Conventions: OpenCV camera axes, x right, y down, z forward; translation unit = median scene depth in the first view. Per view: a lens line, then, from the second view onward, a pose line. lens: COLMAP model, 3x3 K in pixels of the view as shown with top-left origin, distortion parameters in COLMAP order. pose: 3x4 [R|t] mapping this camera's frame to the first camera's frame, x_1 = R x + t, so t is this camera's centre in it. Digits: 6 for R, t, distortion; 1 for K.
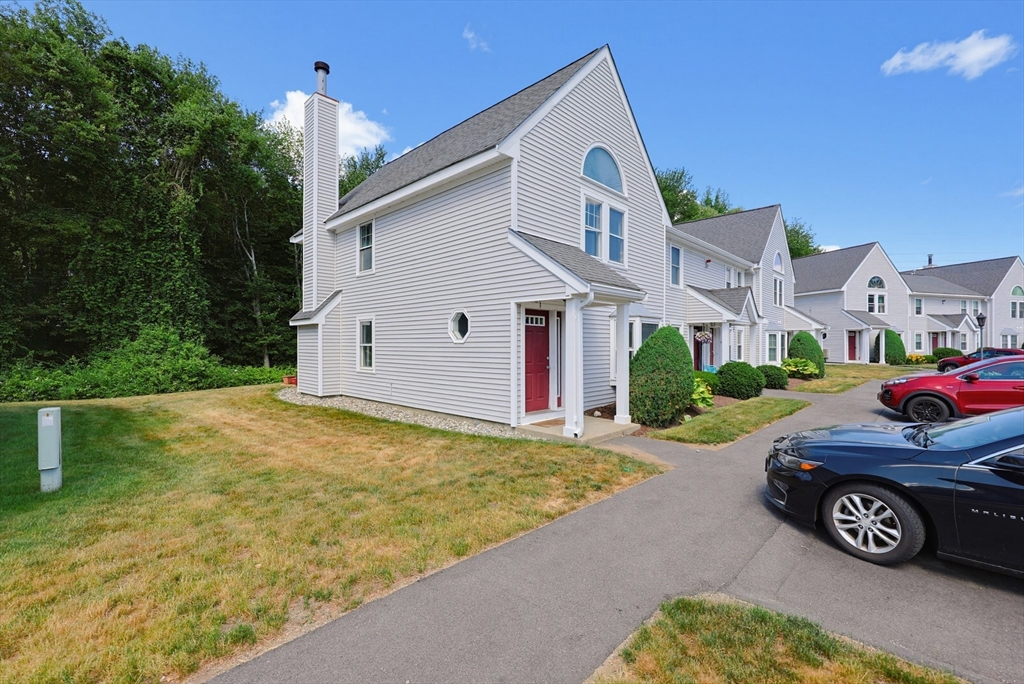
lens RADIAL K [[430.9, 0, 511.6], [0, 430.9, 338.3], [0, 0, 1]] dist [0.002106, -0.000661]
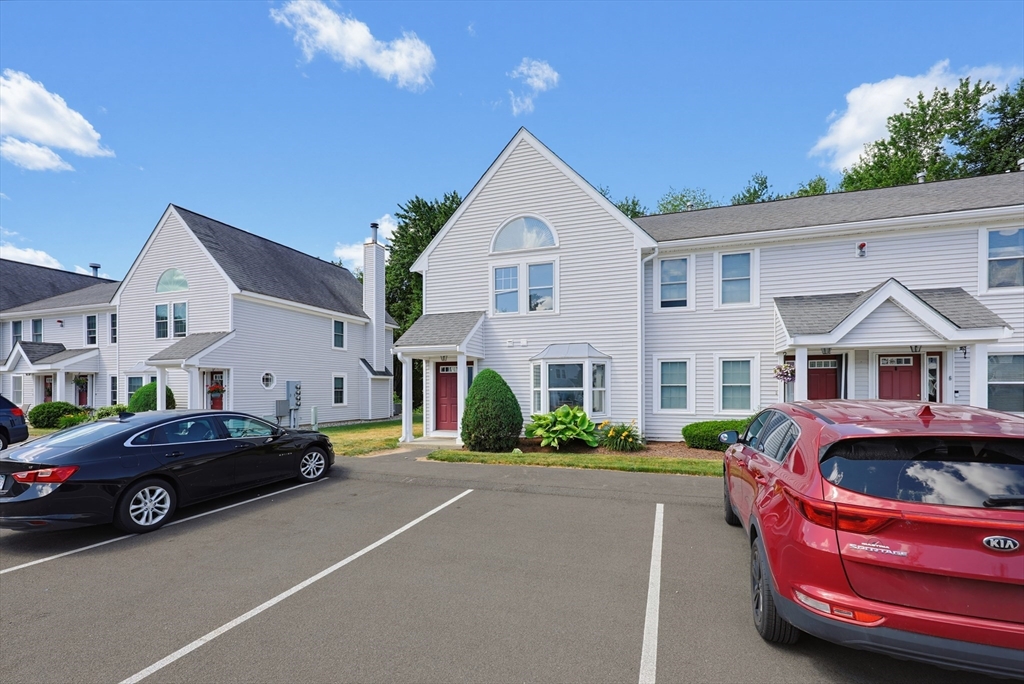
lens RADIAL K [[430.9, 0, 490.0], [0, 430.9, 377.1], [0, 0, 1]] dist [0.002106, -0.000661]
pose [[0.420048, -0.015813, -0.907364, 1.300580], [0.016705, 0.999814, -0.009691, 0.002575], [0.907348, -0.011087, 0.420234, 0.449395]]
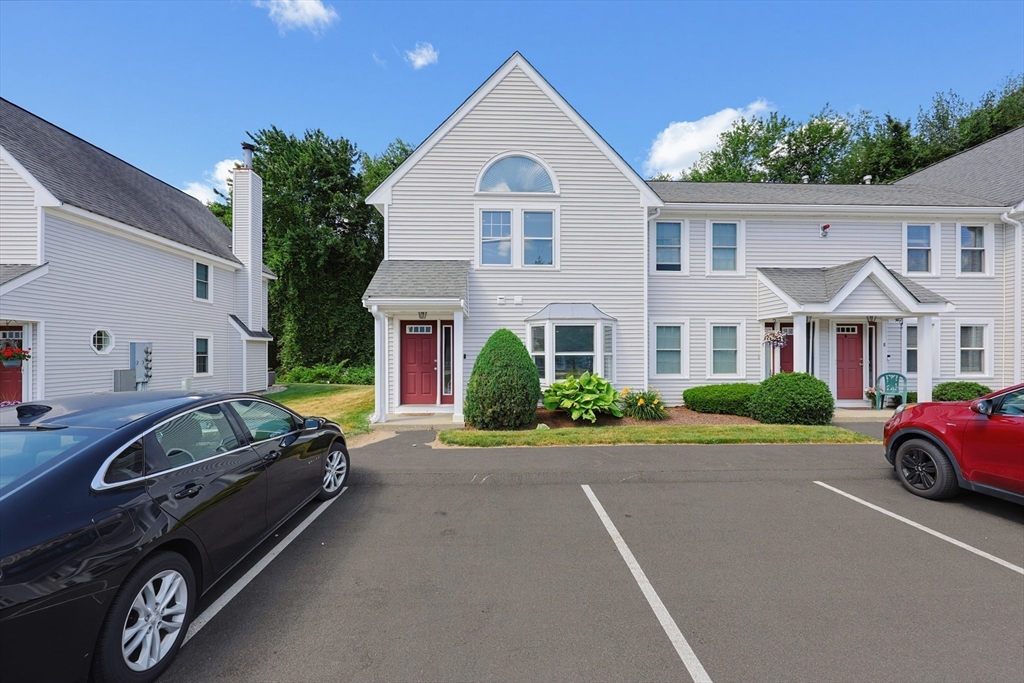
lens RADIAL K [[430.9, 0, 492.9], [0, 430.9, 344.1], [0, 0, 1]] dist [0.002106, -0.000661]
pose [[0.721392, -0.007030, -0.692491, 0.920505], [0.008882, 0.999960, -0.000899, 0.002999], [0.692470, -0.005503, 0.721426, 0.241836]]
